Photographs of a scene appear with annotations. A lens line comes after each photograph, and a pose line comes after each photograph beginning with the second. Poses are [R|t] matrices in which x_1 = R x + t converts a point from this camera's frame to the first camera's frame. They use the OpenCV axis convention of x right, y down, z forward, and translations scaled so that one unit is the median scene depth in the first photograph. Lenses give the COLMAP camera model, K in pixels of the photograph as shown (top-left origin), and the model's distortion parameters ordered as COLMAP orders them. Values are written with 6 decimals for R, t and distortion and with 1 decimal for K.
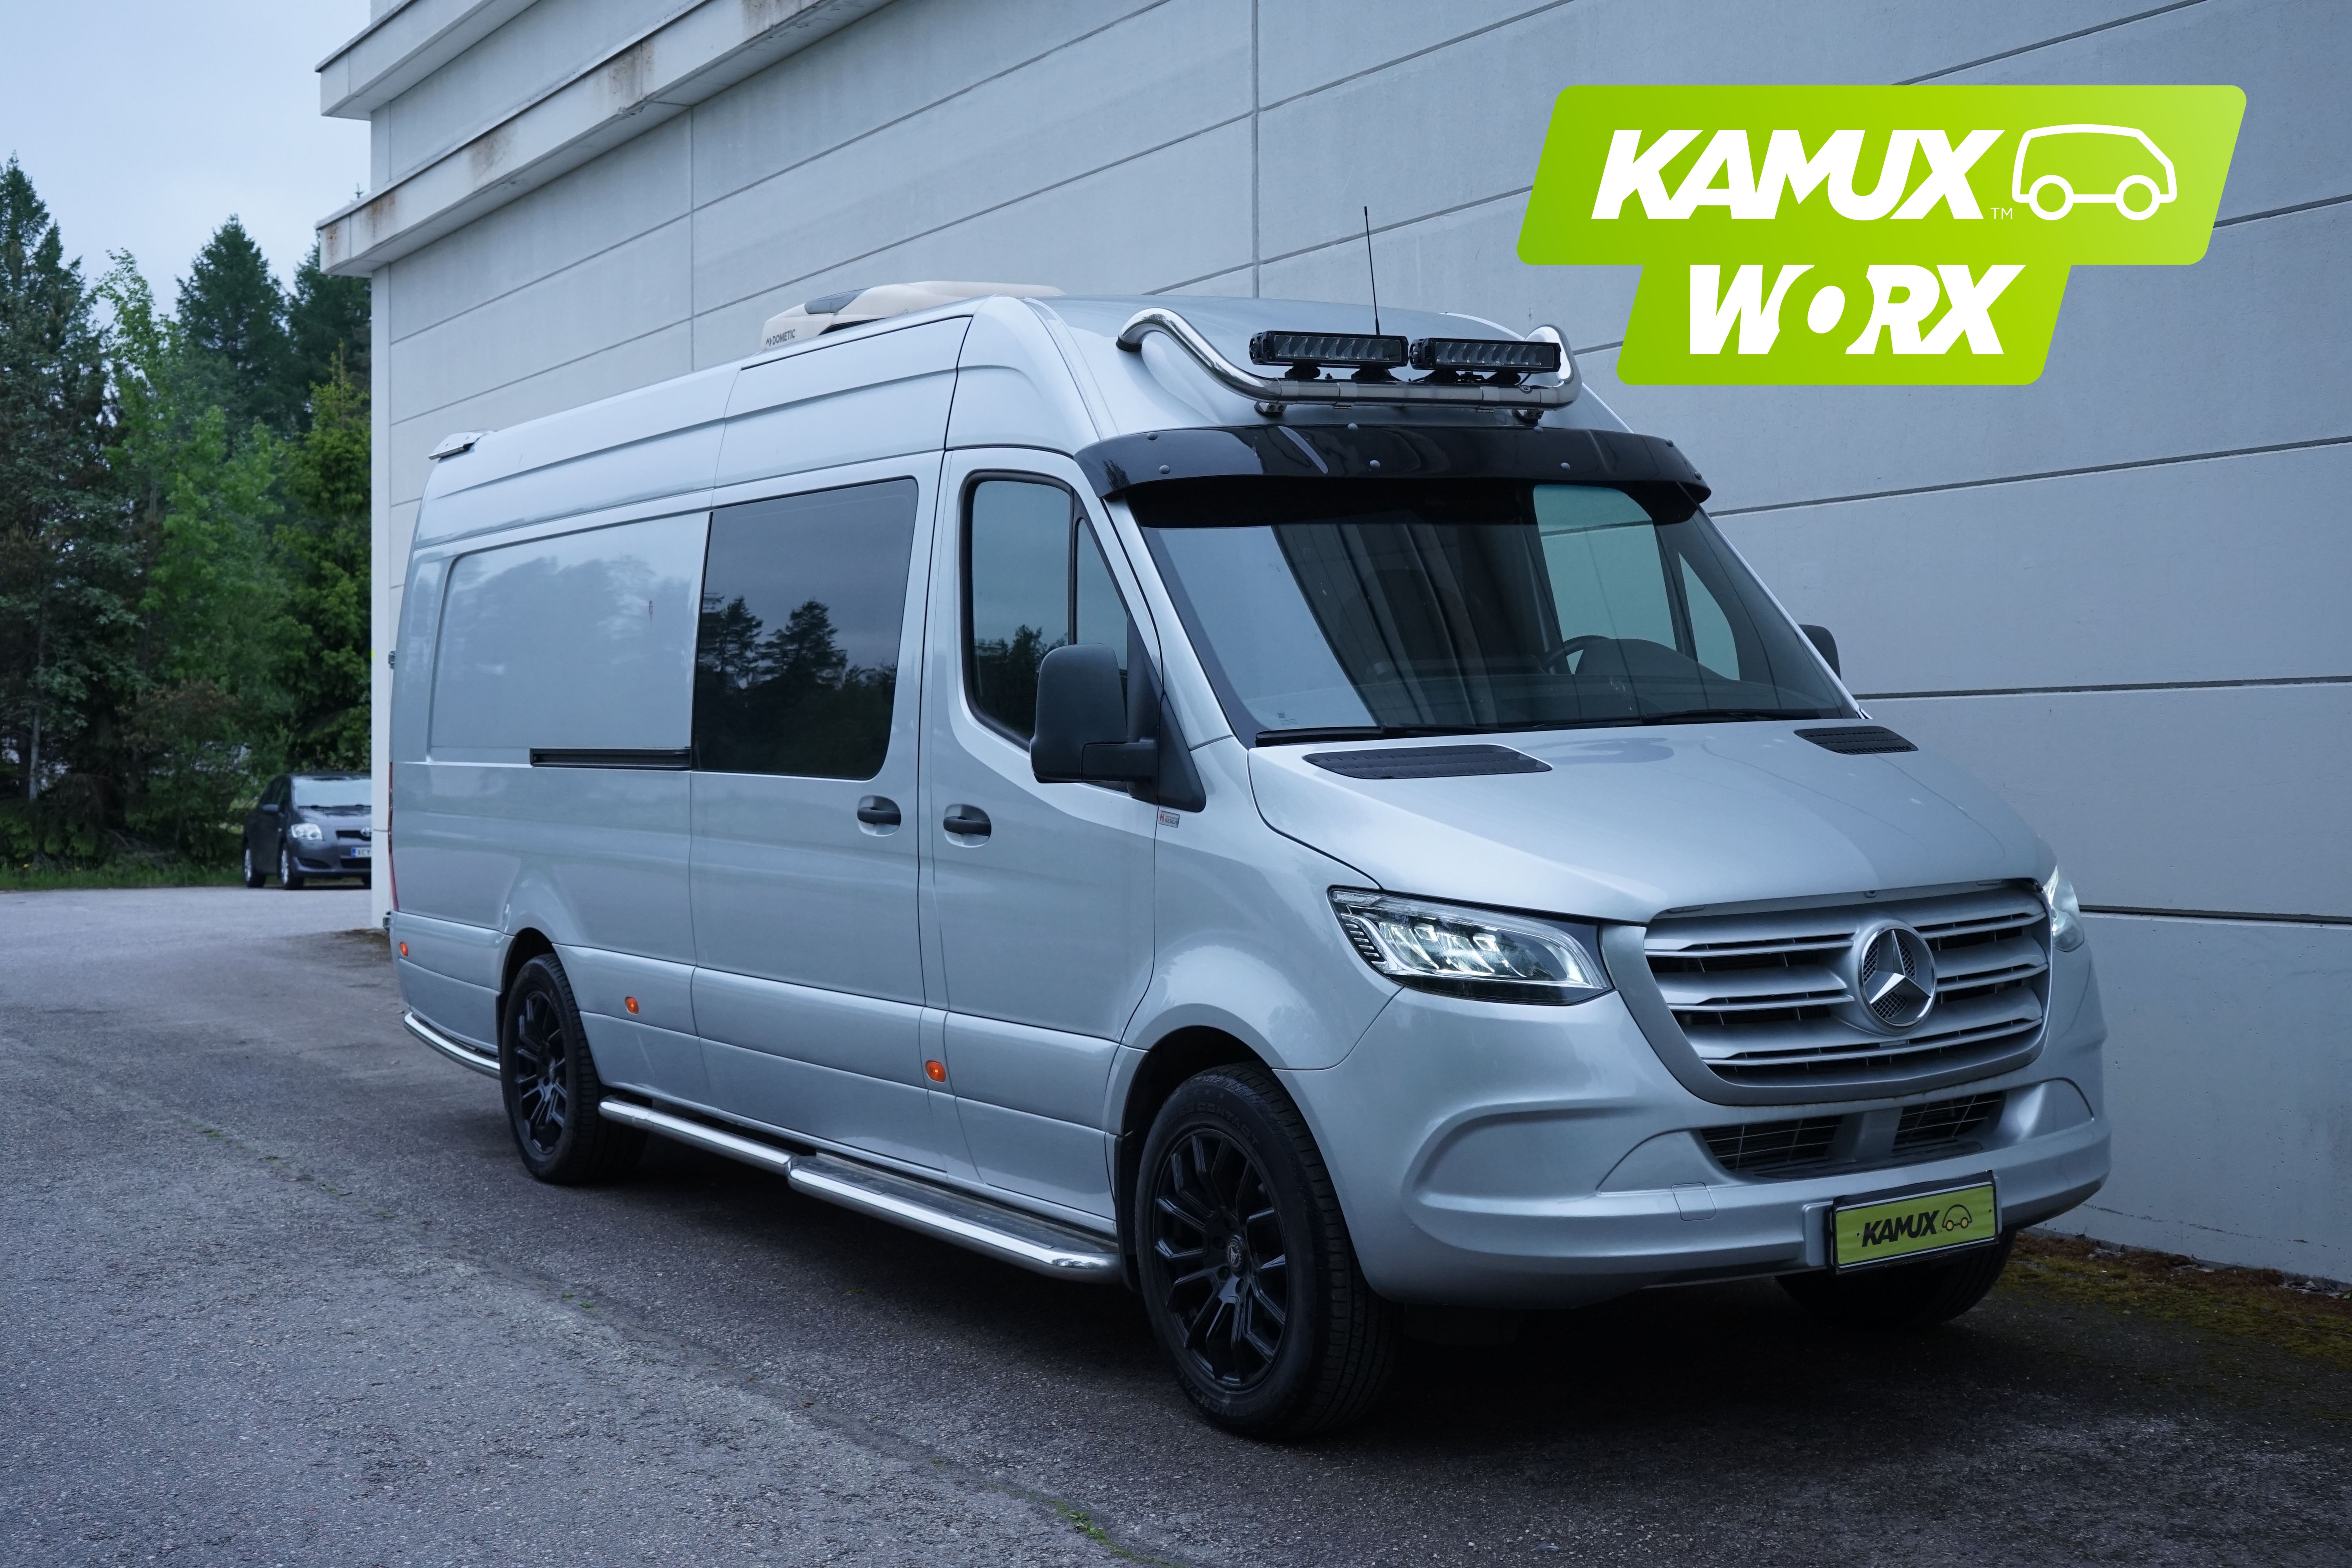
lens RADIAL K [[2964.0, 0, 1176.0], [0, 2964.0, 784.0], [0, 0, 1]] dist [-0.016019, -0.015740]
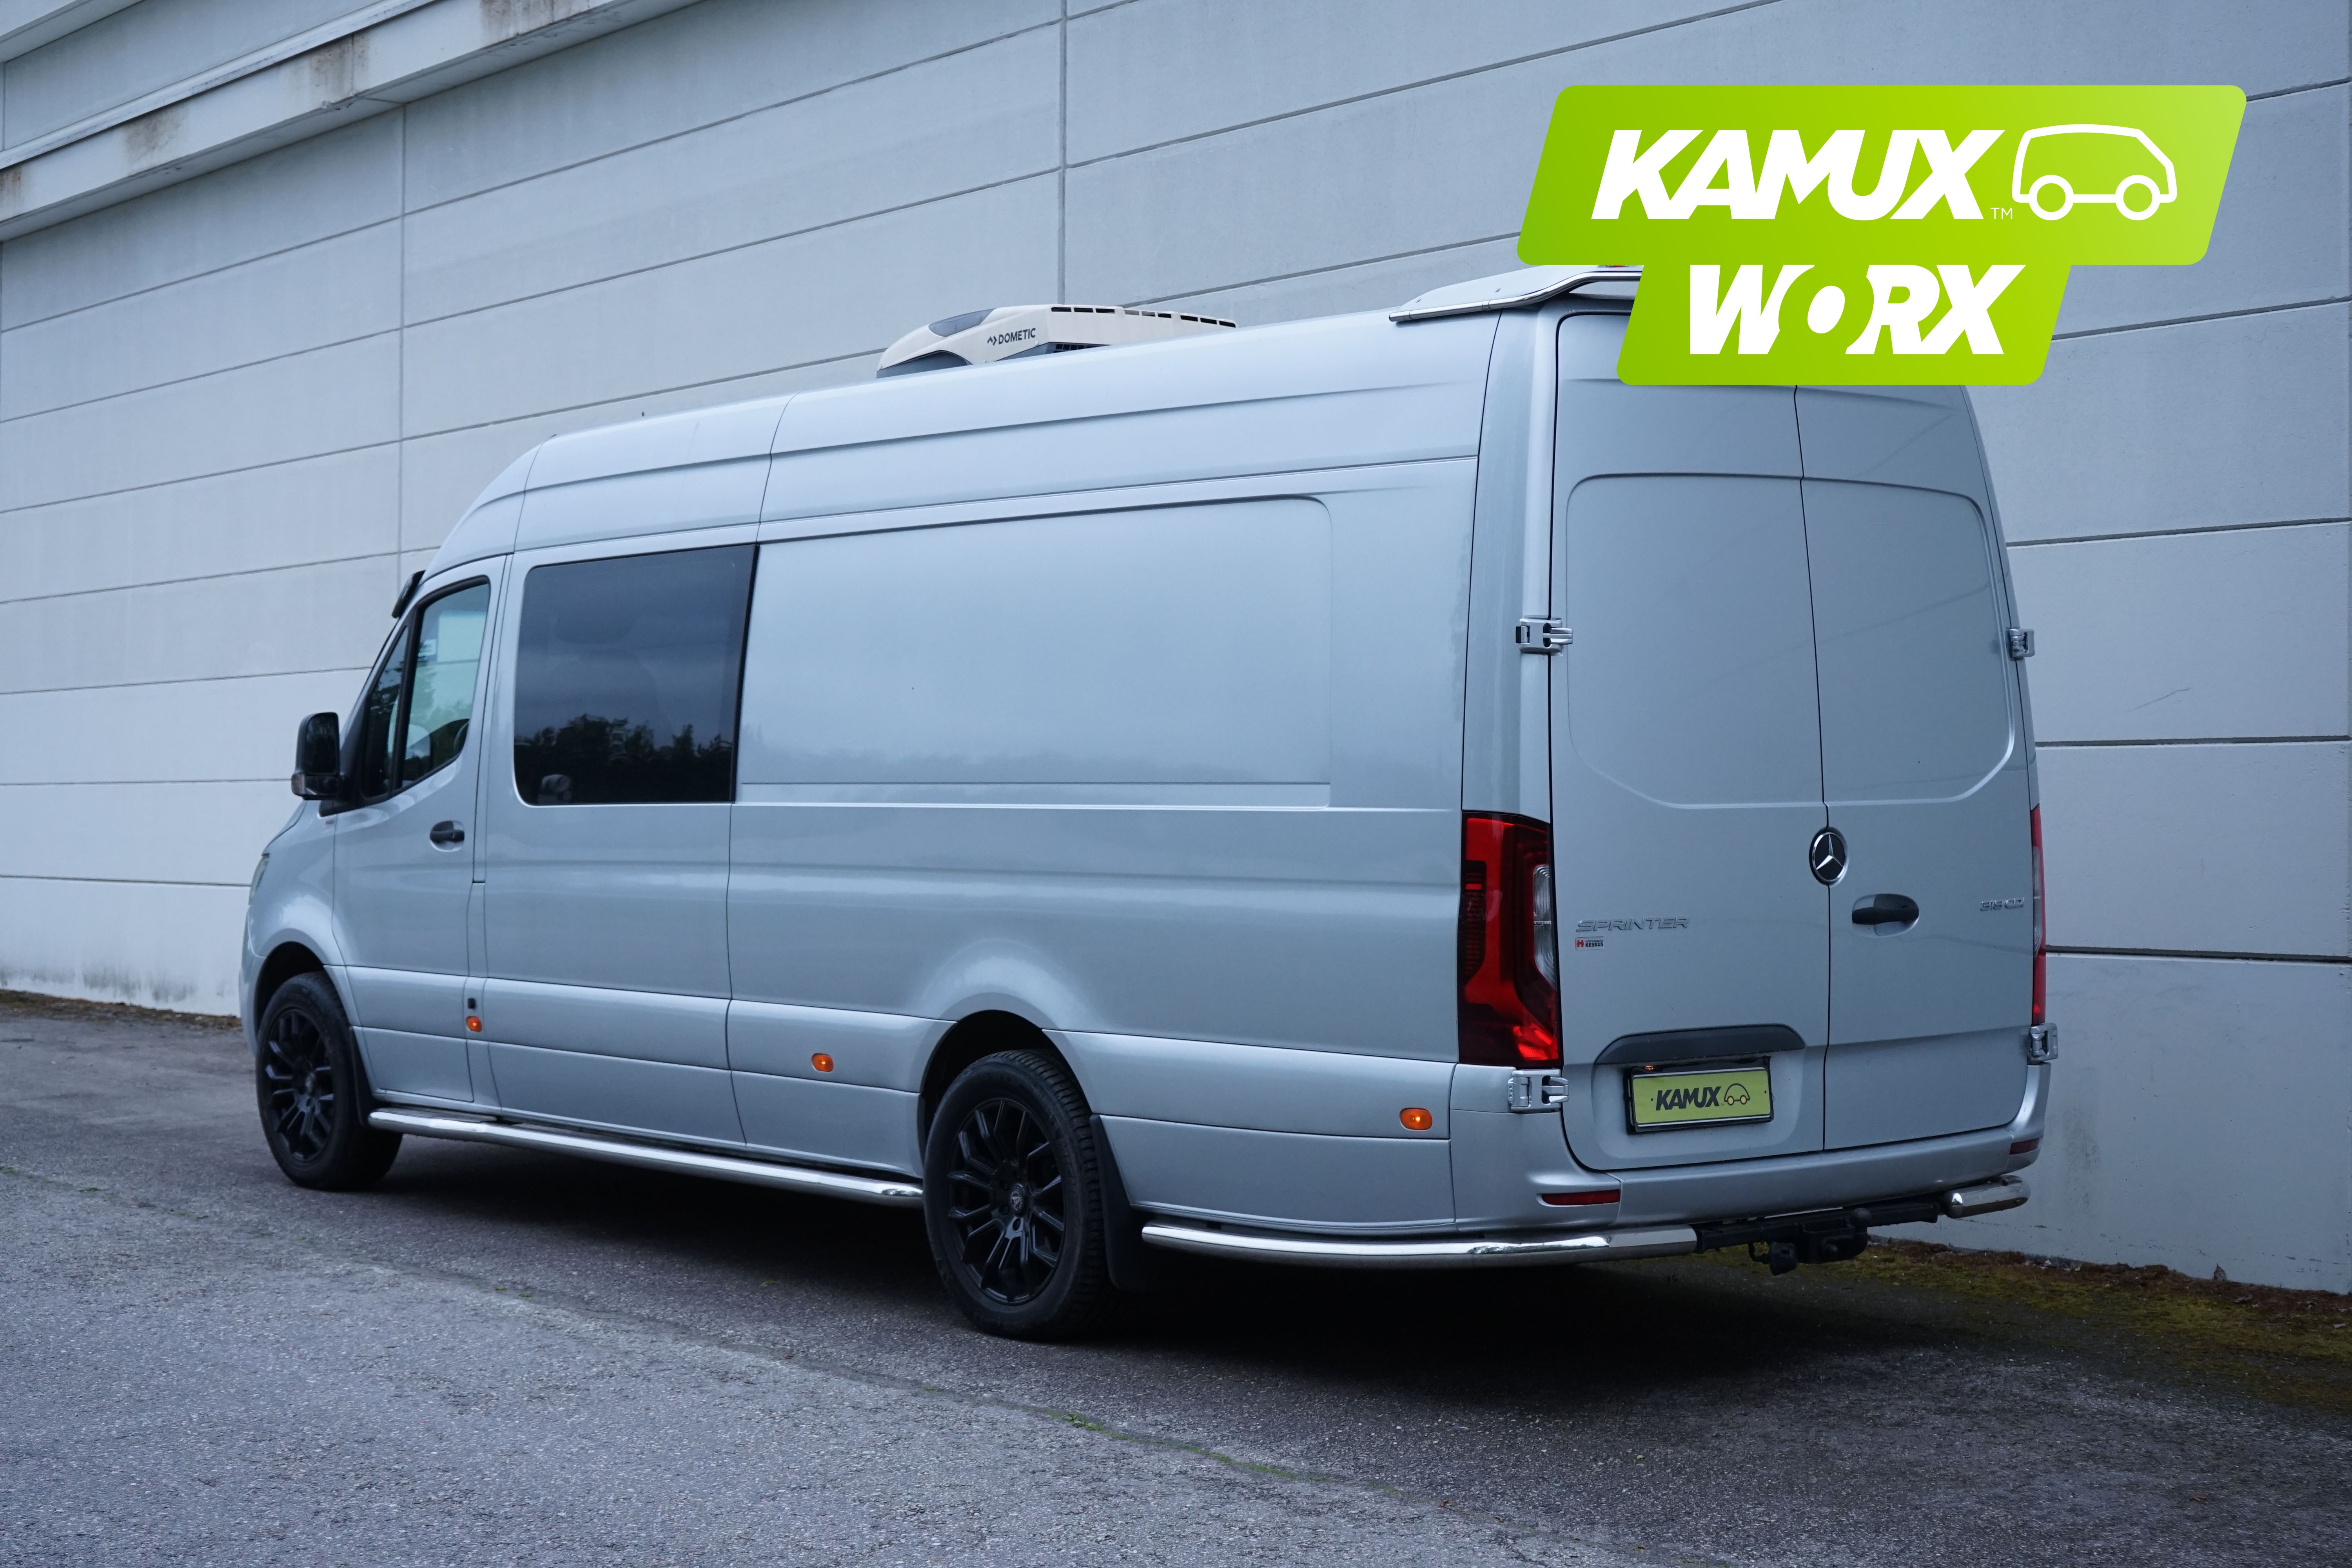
lens RADIAL K [[3688.0, 0, 1176.0], [0, 3688.0, 784.0], [0, 0, 1]] dist [-0.047048, -0.073411]
pose [[0.991638, 0.012445, 0.128448, -0.128989], [-0.010331, 0.999800, -0.017109, 0.008195], [-0.128635, 0.015639, 0.991569, -0.350598]]
